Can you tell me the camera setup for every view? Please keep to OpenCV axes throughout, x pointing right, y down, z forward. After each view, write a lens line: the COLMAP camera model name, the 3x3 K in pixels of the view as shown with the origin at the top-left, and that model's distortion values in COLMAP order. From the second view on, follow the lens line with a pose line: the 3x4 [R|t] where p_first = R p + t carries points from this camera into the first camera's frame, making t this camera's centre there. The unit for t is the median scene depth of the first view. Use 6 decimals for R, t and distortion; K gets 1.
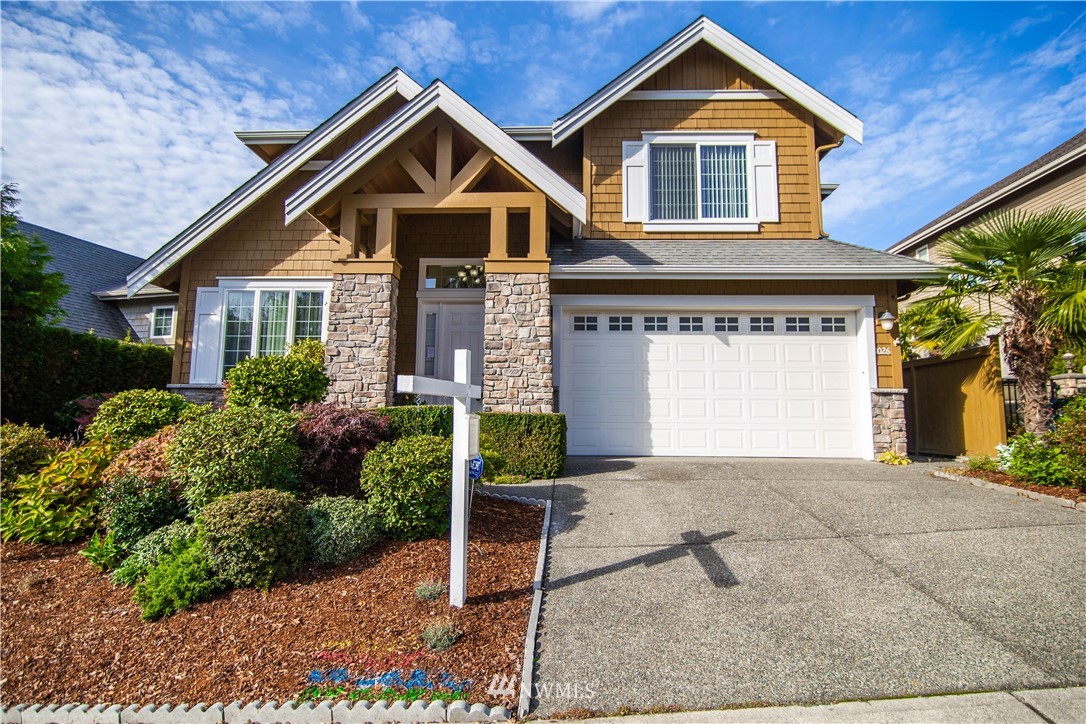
lens RADIAL K [[563.4, 0, 543.0], [0, 563.4, 362.0], [0, 0, 1]] dist [-0.000811, 0.000093]
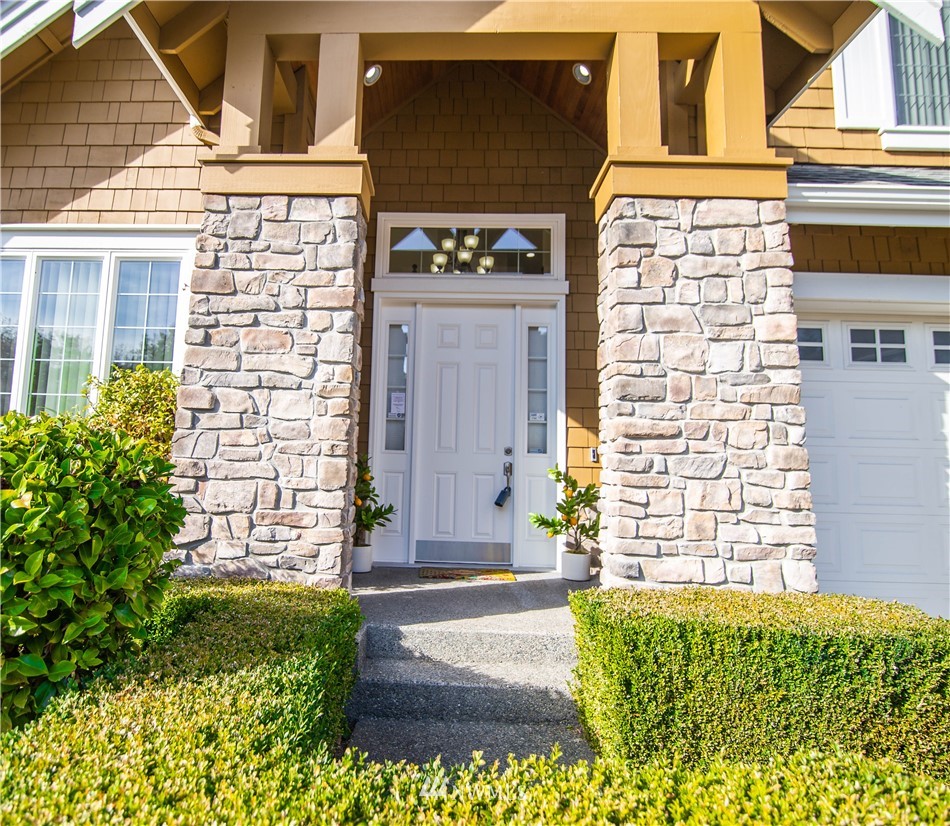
lens RADIAL K [[734.1, 0, 475.0], [0, 734.1, 413.0], [0, 0, 1]] dist [-0.003723, -0.004024]
pose [[0.999827, 0.018526, 0.001712, -0.192182], [-0.018523, 0.999826, -0.002188, -0.011943], [-0.001752, 0.002156, 0.999996, 0.518189]]
